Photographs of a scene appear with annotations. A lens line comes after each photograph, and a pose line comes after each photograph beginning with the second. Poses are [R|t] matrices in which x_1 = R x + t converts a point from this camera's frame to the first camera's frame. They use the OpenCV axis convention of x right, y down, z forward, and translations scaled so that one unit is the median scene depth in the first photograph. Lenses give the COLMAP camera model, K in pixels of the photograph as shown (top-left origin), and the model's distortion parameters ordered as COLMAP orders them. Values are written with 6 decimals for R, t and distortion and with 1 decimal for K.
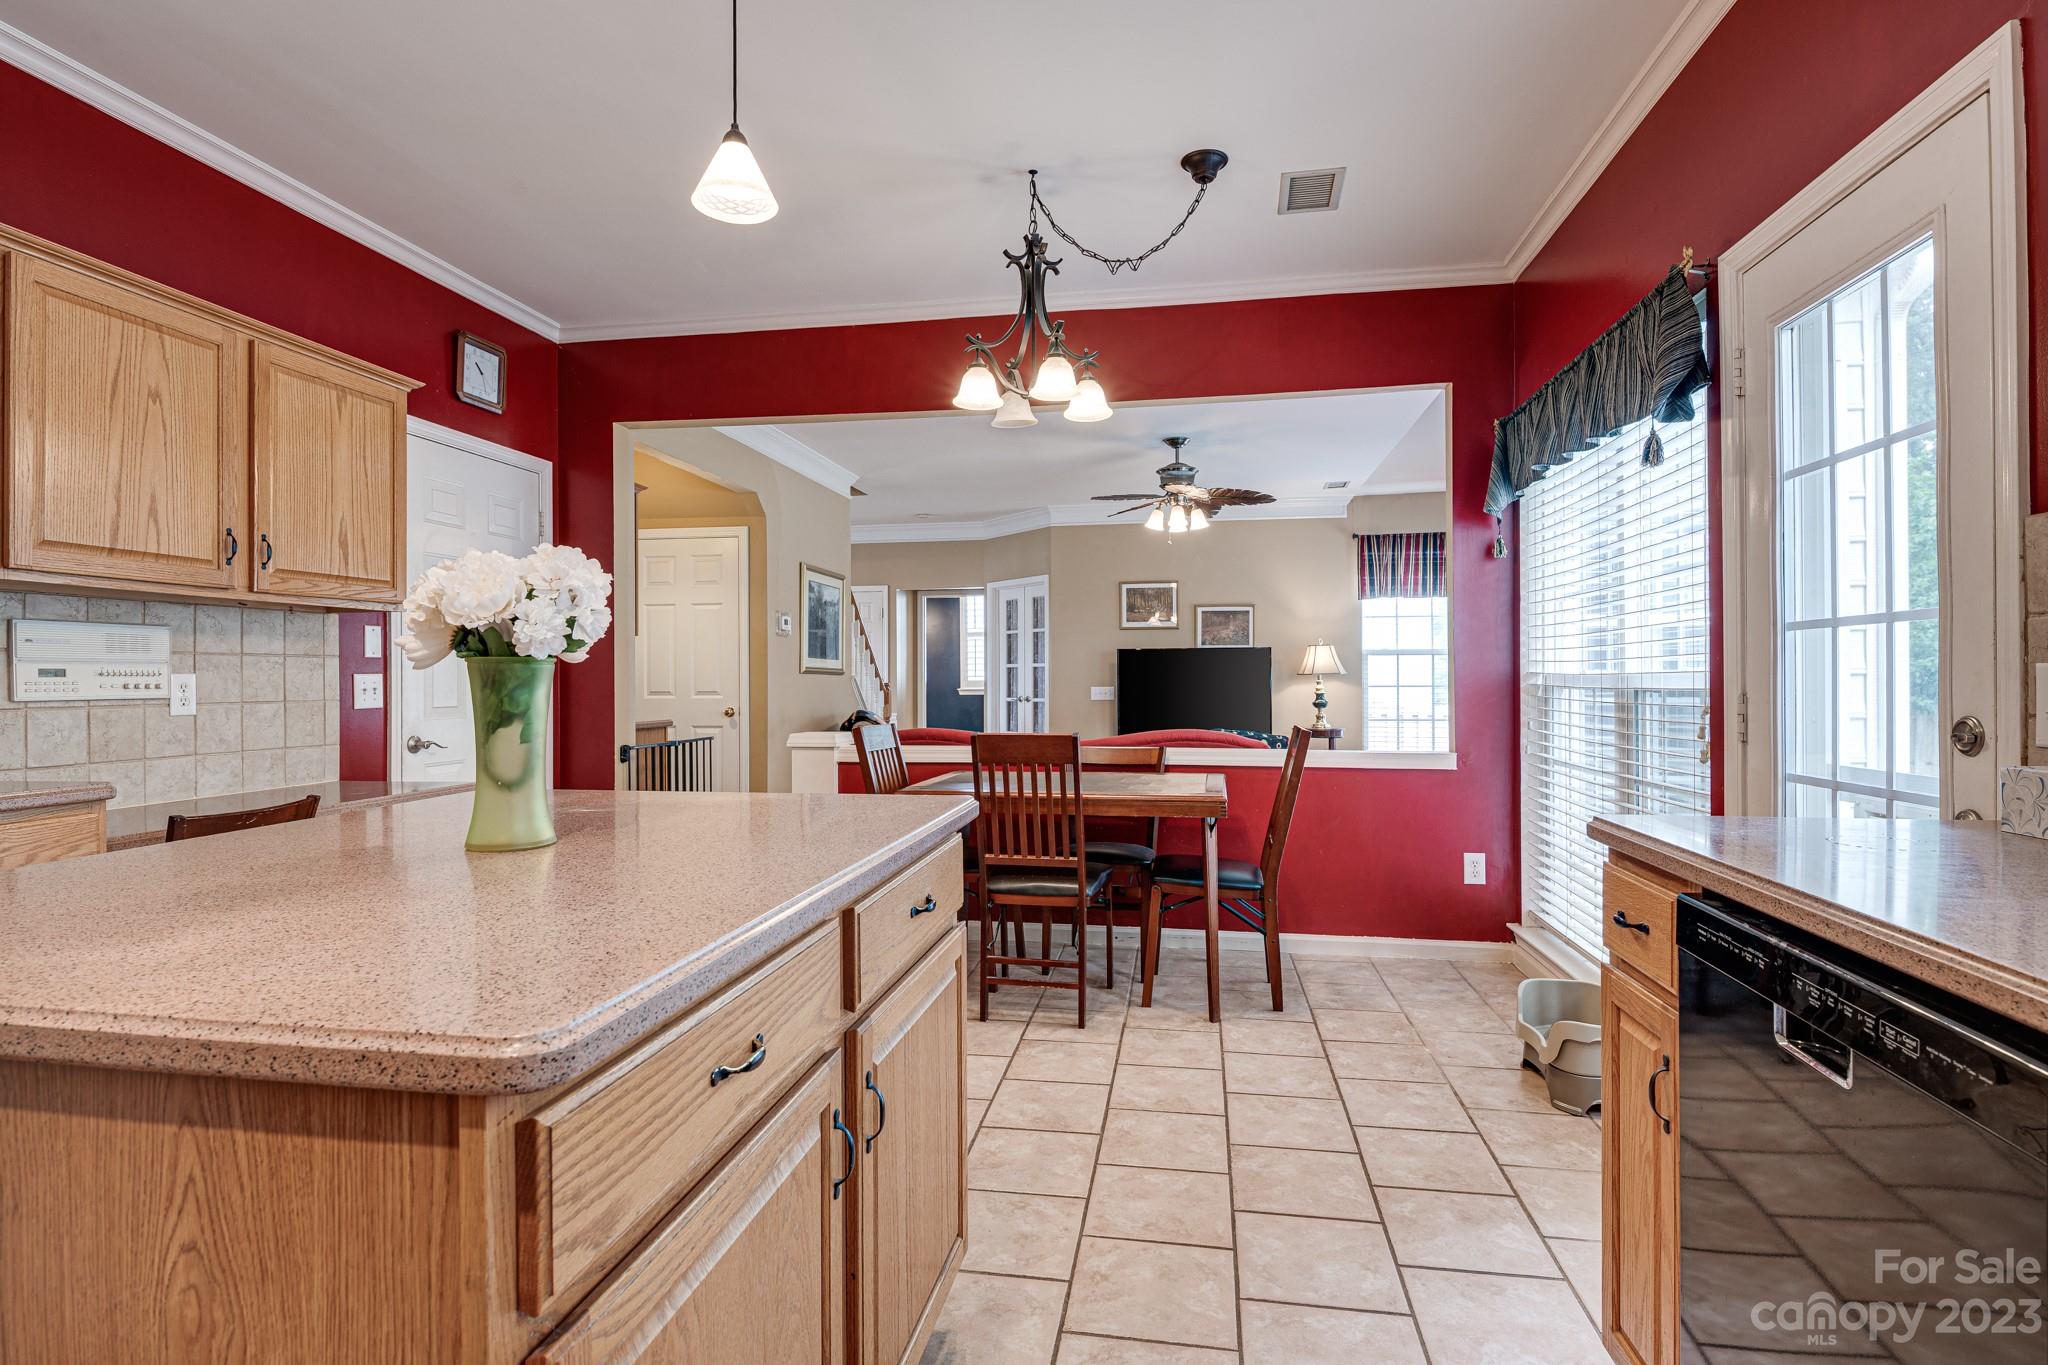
lens RADIAL K [[1034.1, 0, 1012.3], [0, 1034.1, 674.3], [0, 0, 1]] dist [0.006993, -0.011156]
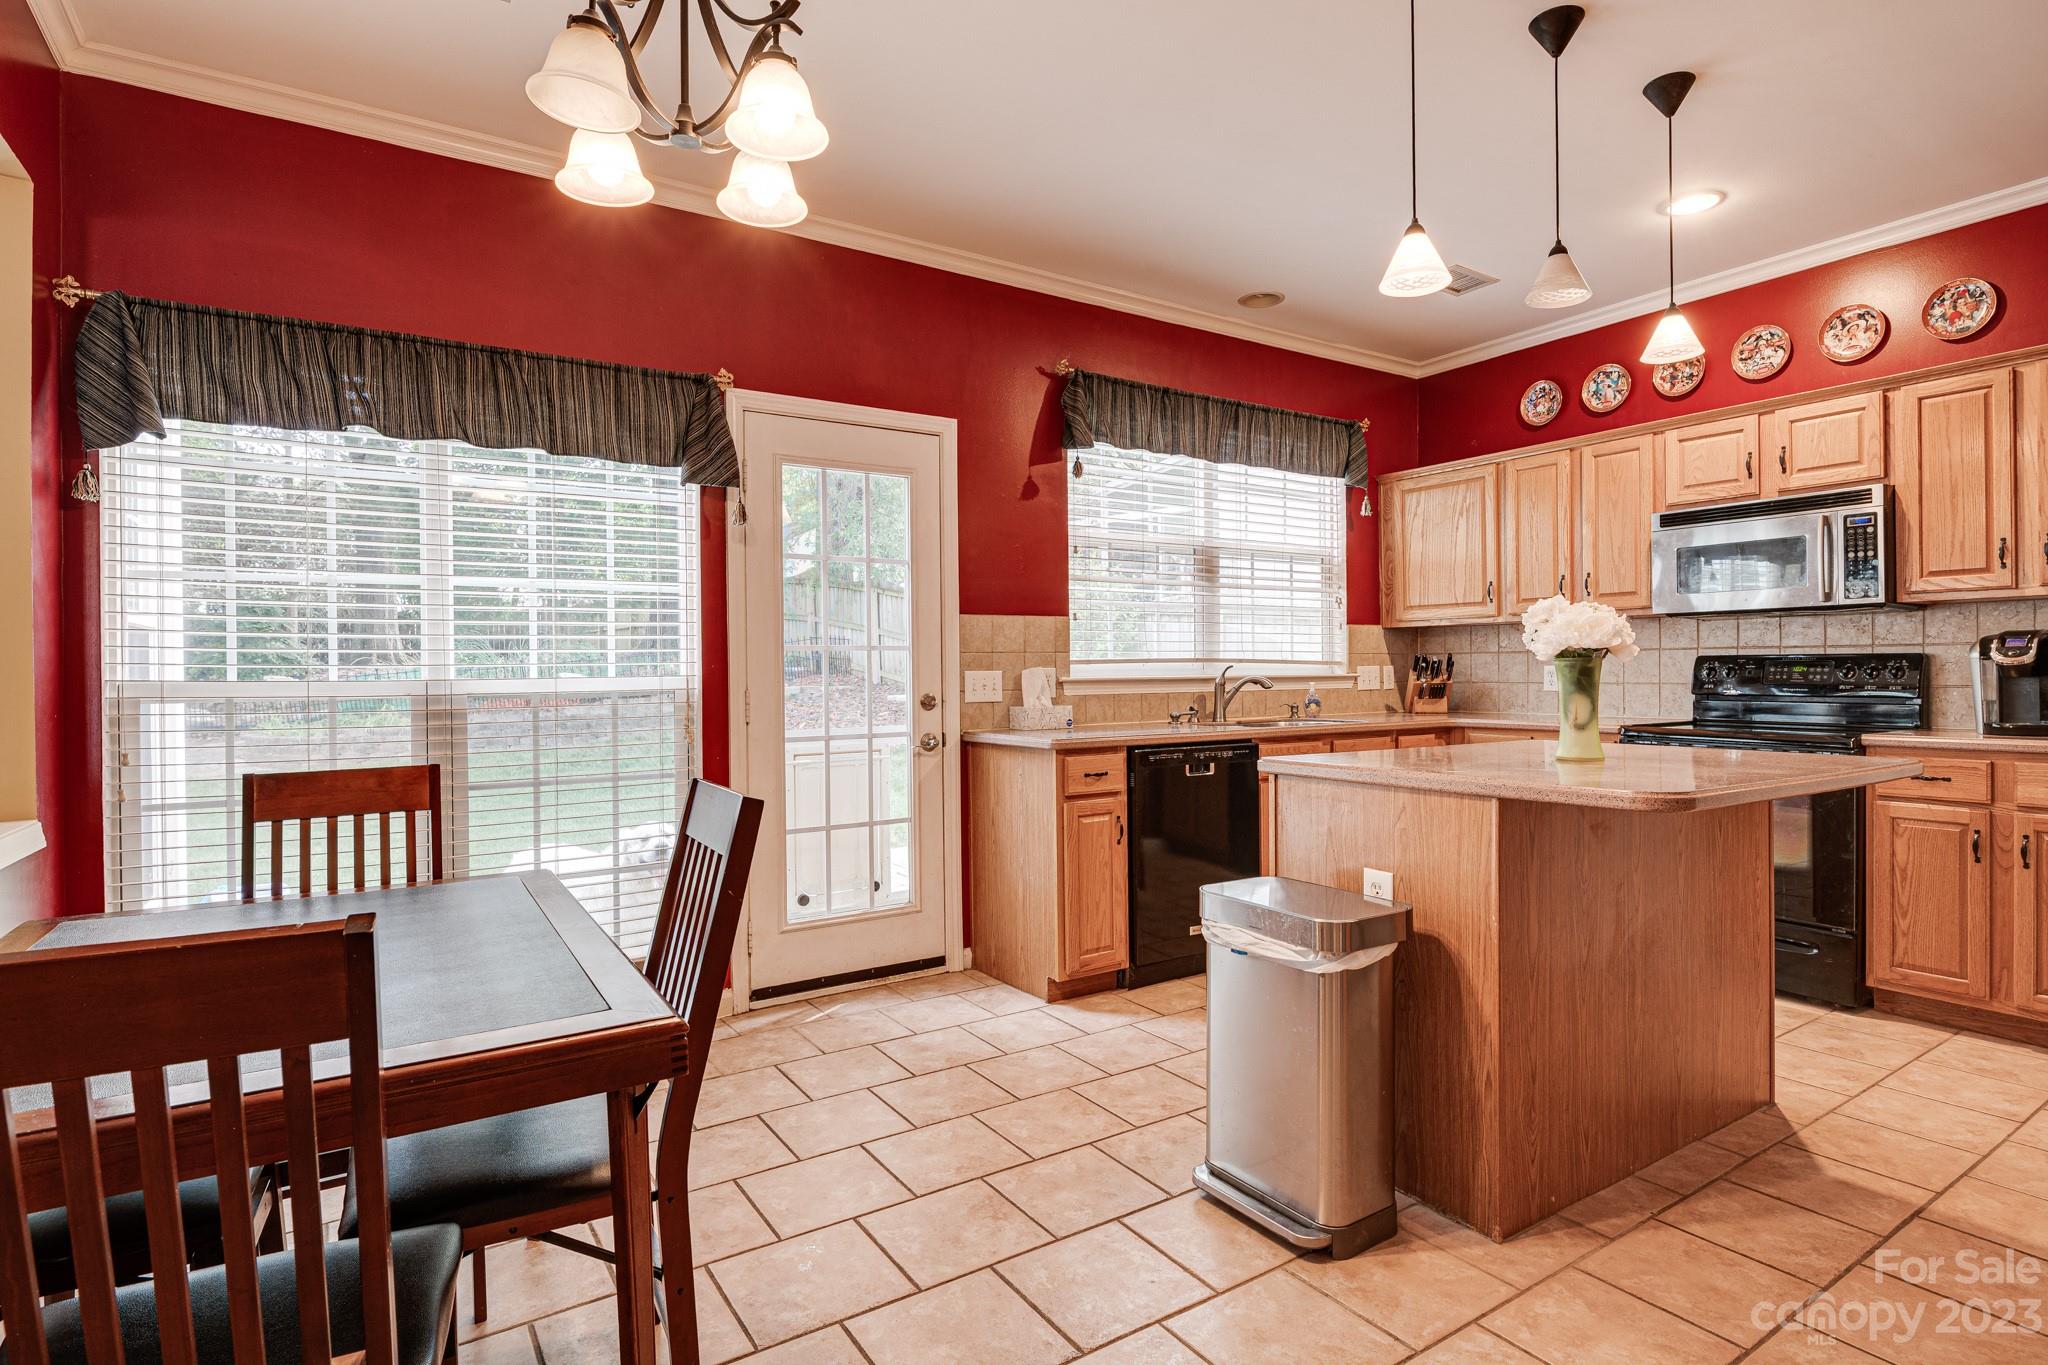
lens RADIAL K [[1034.1, 0, 1032.2], [0, 1034.1, 677.7], [0, 0, 1]] dist [0.006993, -0.011156]
pose [[-0.690877, 0.009742, 0.722906, -0.507483], [0.012100, 0.999925, -0.001911, 0.006297], [-0.722871, 0.007427, -0.690943, 1.328068]]
